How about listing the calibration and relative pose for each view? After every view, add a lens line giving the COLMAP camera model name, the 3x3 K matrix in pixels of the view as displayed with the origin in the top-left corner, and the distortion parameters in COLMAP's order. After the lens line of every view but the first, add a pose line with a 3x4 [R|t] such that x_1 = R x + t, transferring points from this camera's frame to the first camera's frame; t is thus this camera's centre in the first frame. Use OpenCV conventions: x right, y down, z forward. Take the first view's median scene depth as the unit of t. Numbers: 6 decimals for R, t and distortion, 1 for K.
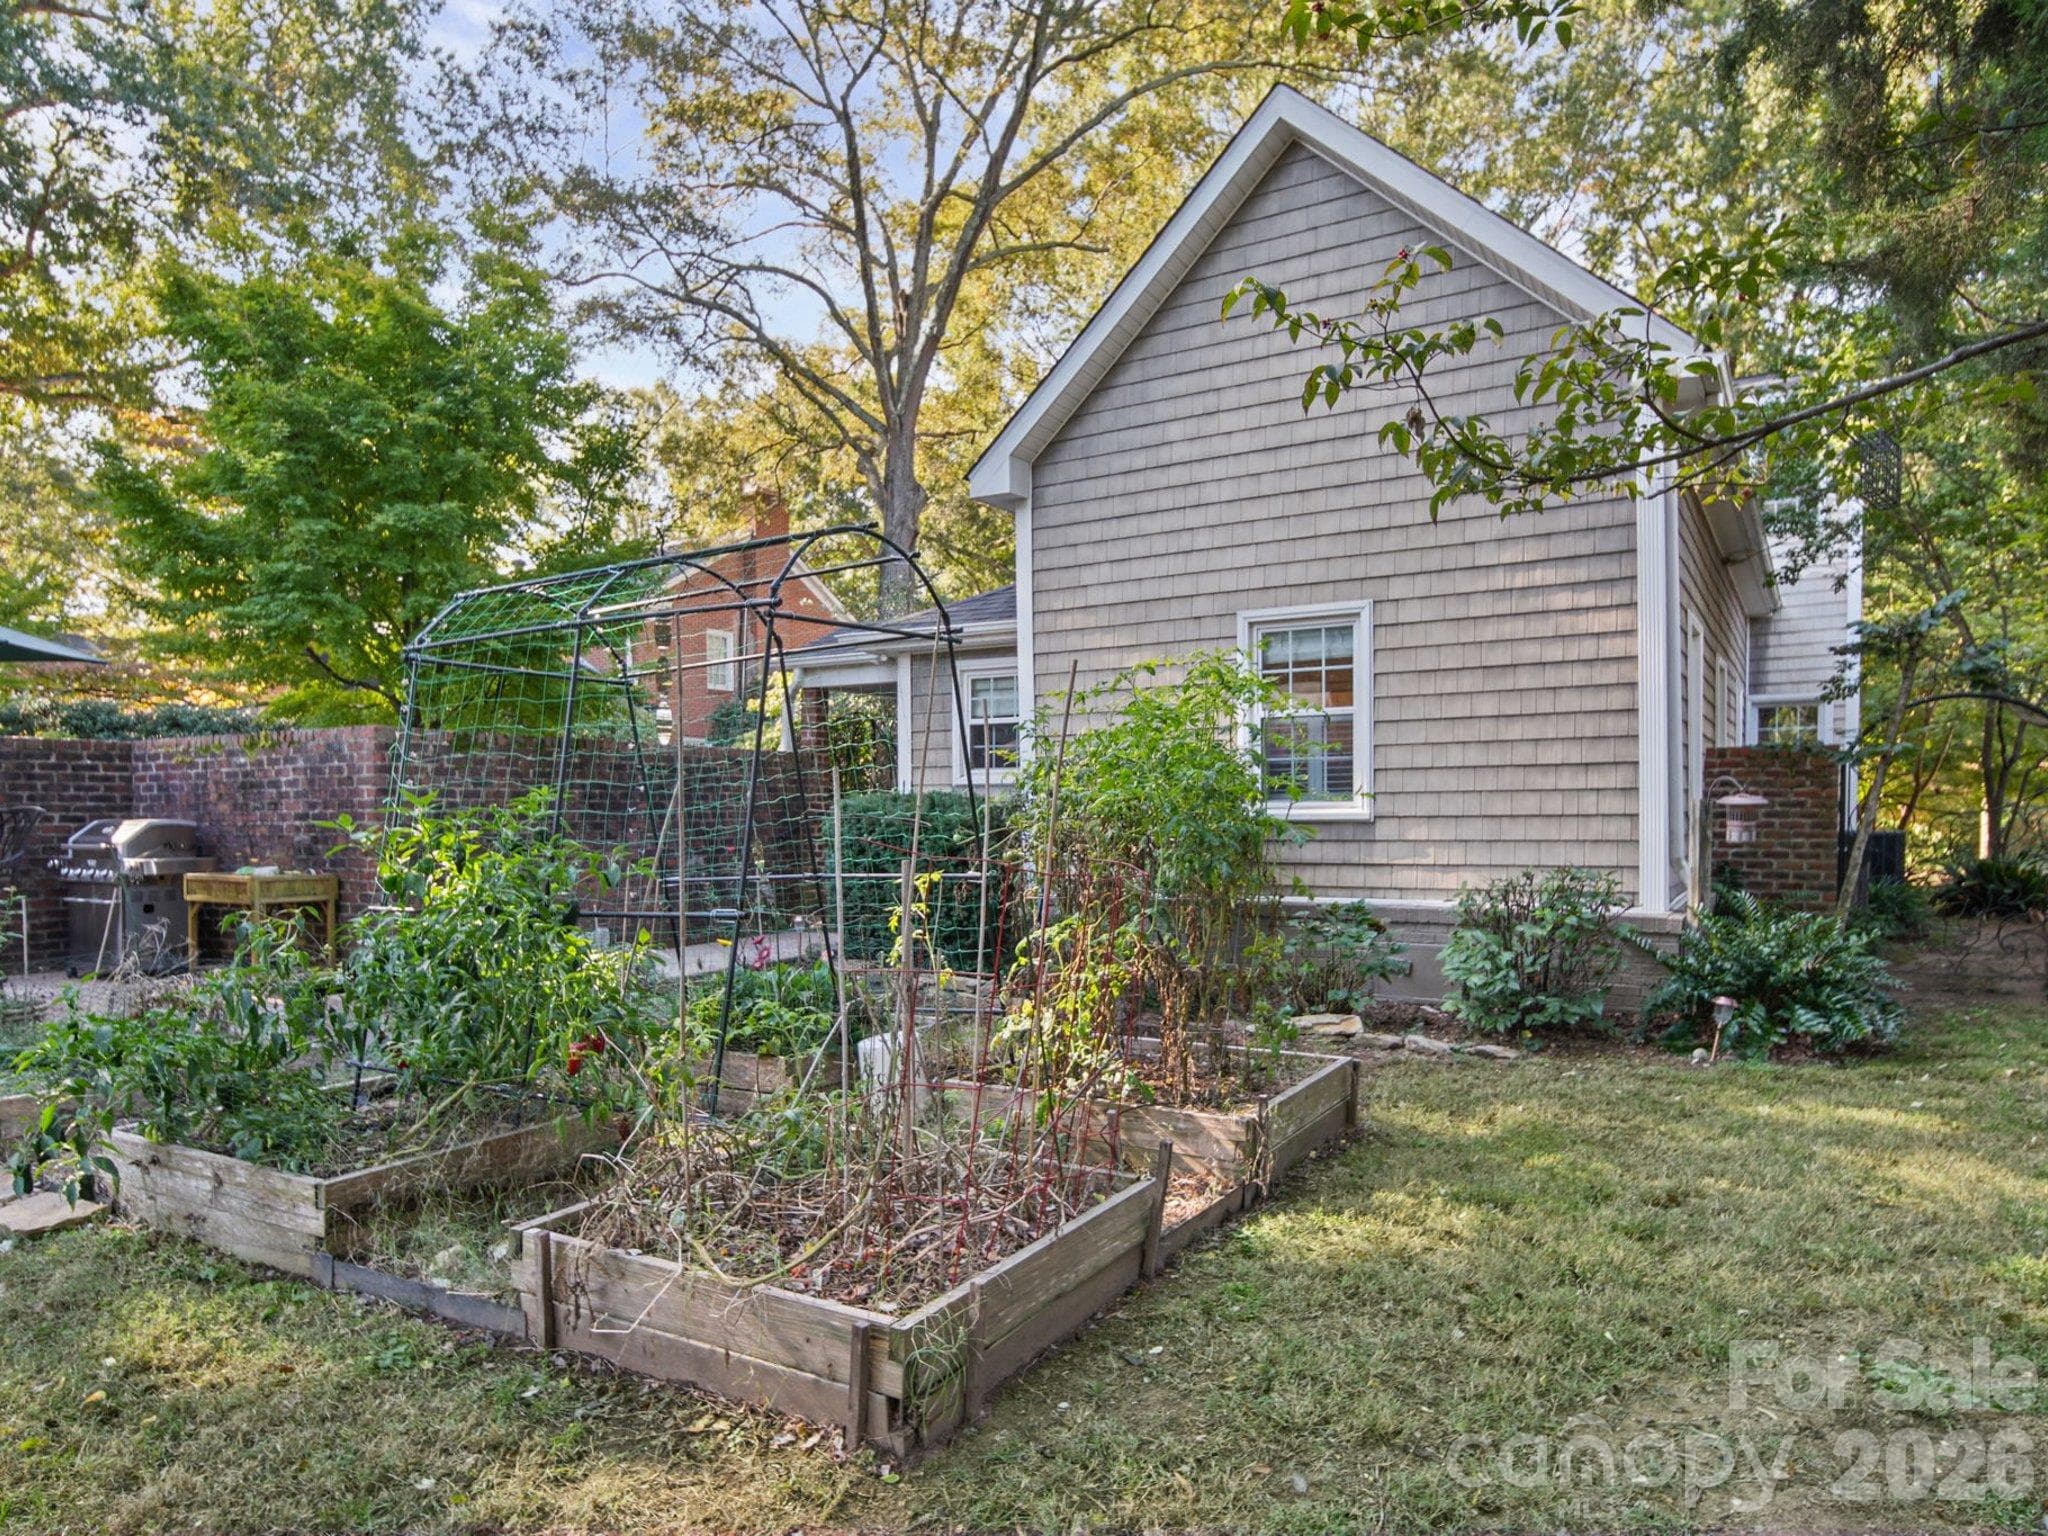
lens RADIAL K [[1256.3, 0, 1023.2], [0, 1256.3, 765.5], [0, 0, 1]] dist [-0.002484, 0.000373]
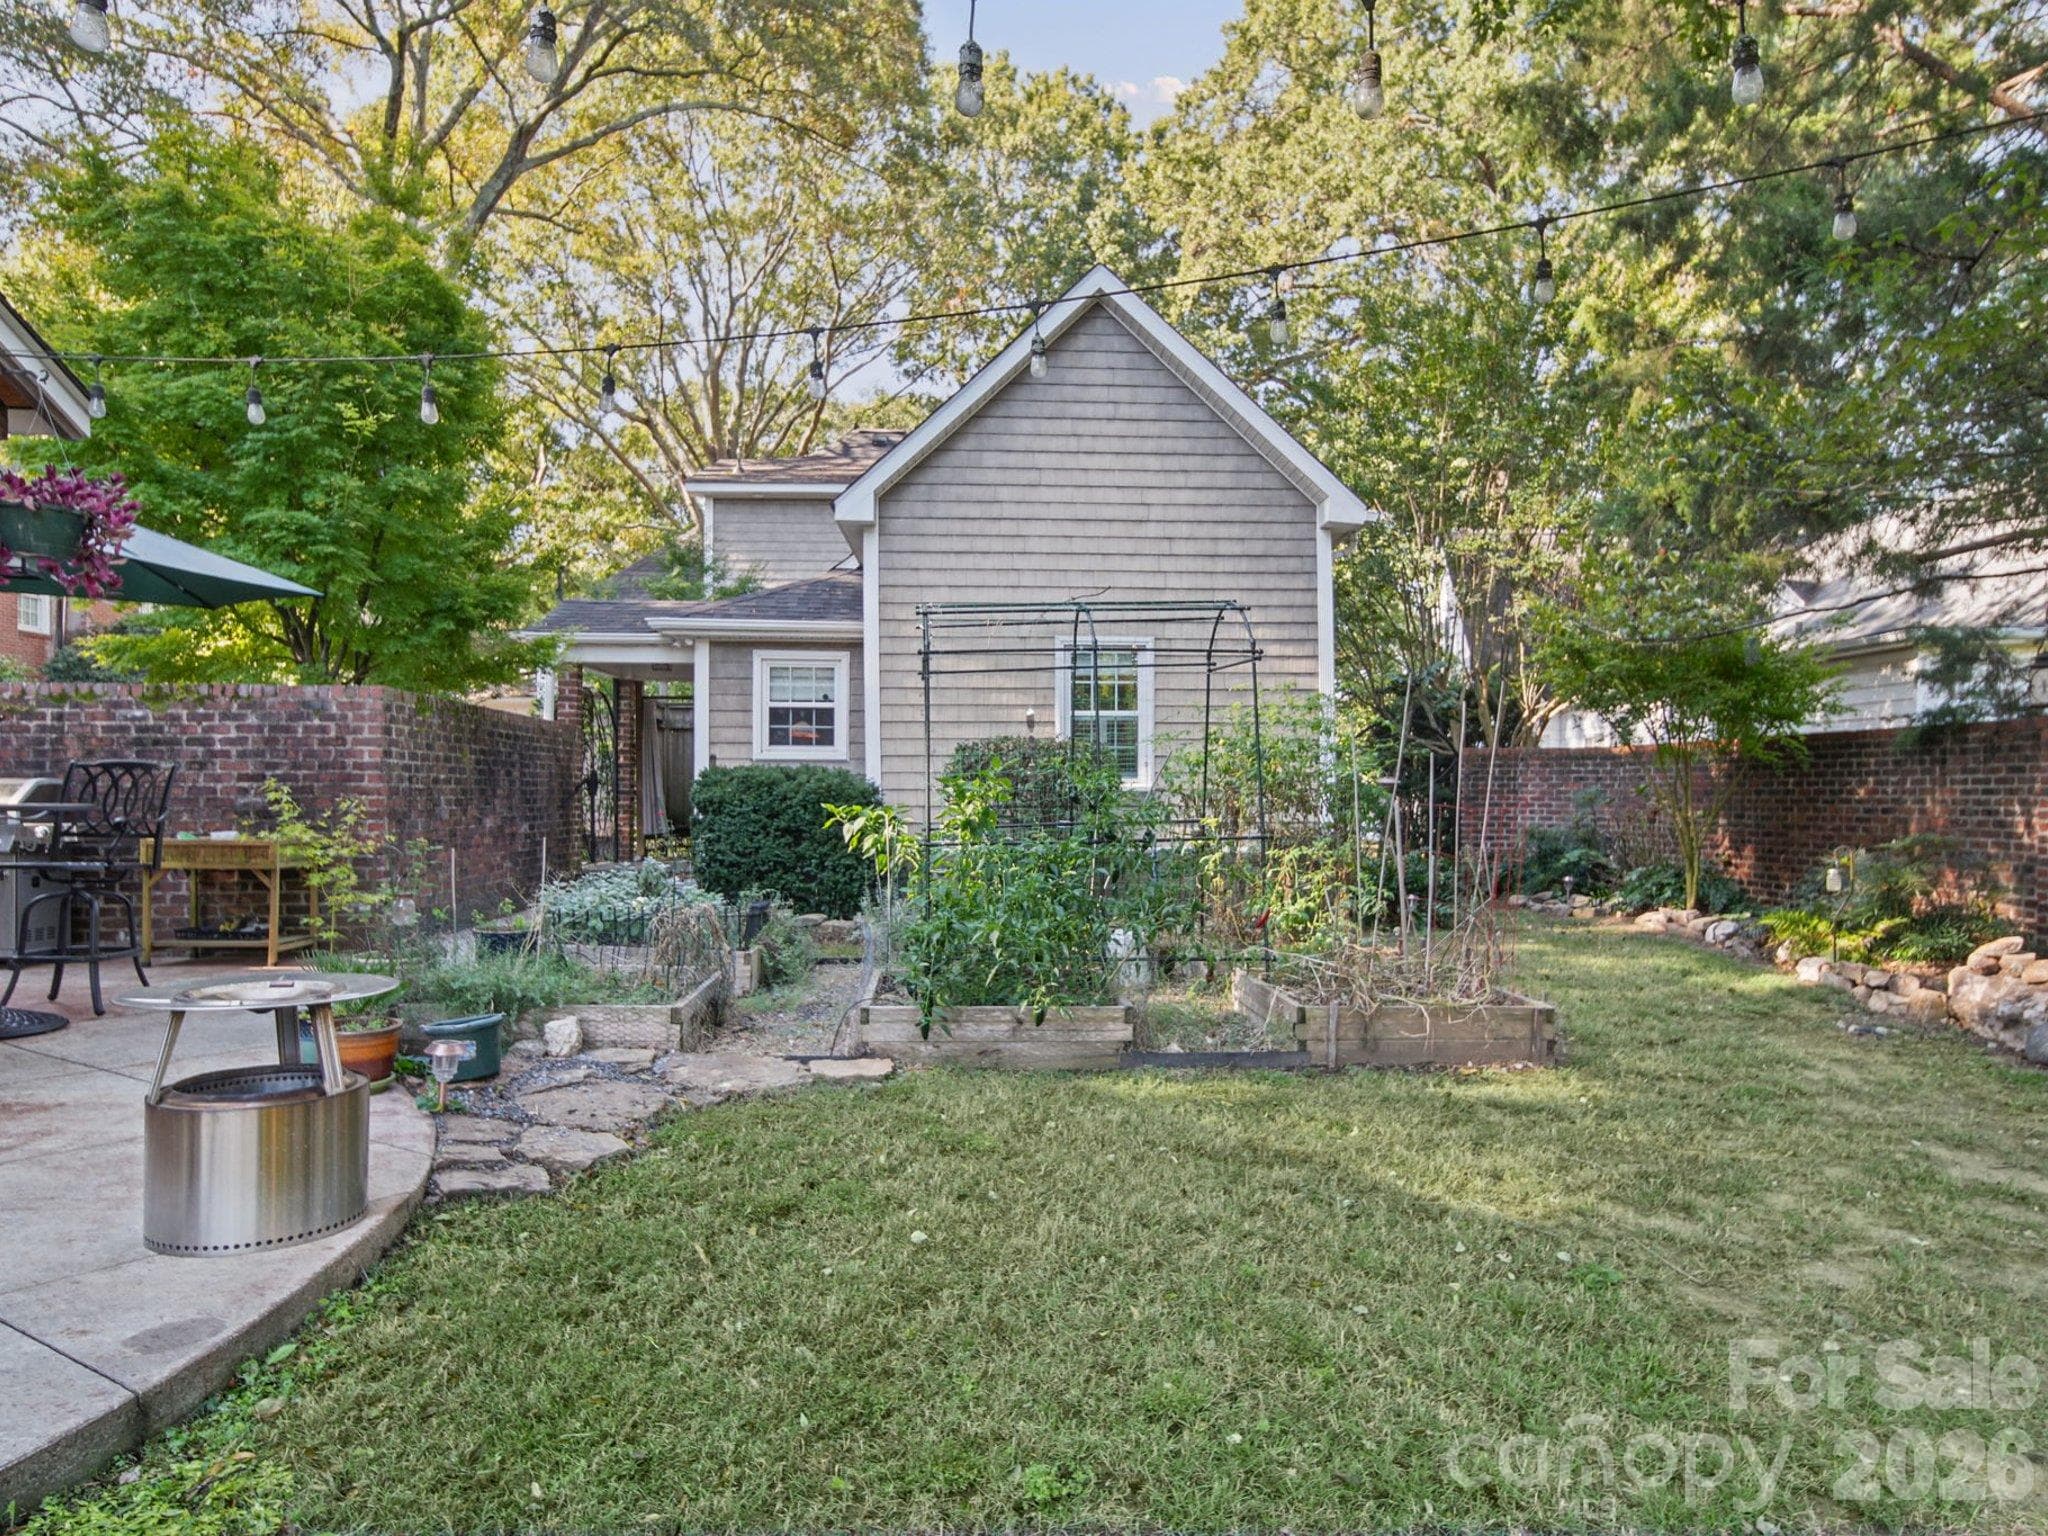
lens RADIAL K [[1256.3, 0, 1022.6], [0, 1256.3, 778.5], [0, 0, 1]] dist [-0.002484, 0.000373]
pose [[0.821698, 0.014940, 0.569728, -0.599973], [-0.029387, 0.999437, 0.016176, 0.008936], [-0.569165, -0.030035, 0.821674, -0.082630]]
